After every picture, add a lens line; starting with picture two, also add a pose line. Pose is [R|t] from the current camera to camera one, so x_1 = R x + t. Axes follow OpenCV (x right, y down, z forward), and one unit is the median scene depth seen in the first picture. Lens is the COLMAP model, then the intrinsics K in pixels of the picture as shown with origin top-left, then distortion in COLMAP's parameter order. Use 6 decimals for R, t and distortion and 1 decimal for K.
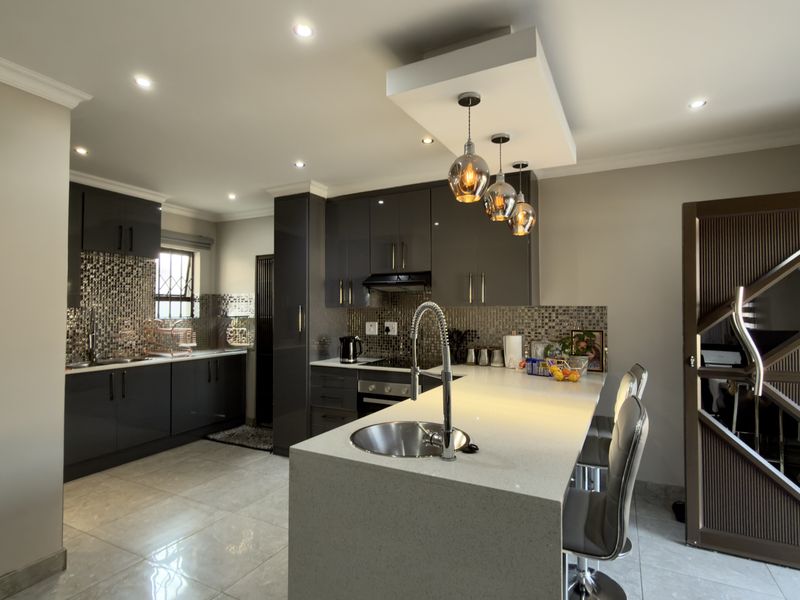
lens RADIAL K [[428.3, 0, 397.7], [0, 428.3, 303.2], [0, 0, 1]] dist [0.004029, 0.000123]
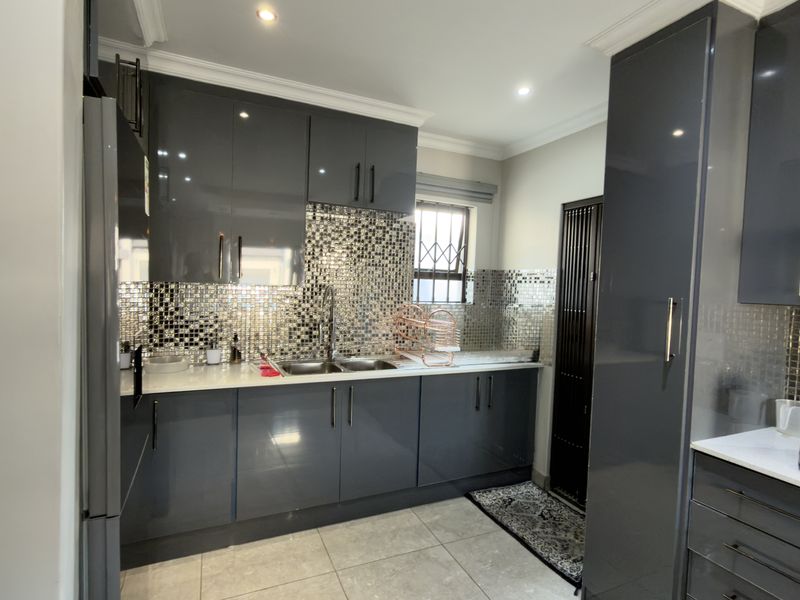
lens RADIAL K [[428.3, 0, 397.8], [0, 428.3, 303.5], [0, 0, 1]] dist [0.004029, 0.000123]
pose [[0.782008, 0.056143, -0.620734, -0.146492], [-0.024395, 0.997929, 0.059526, -0.005177], [0.622790, -0.031407, 0.781758, 0.431047]]
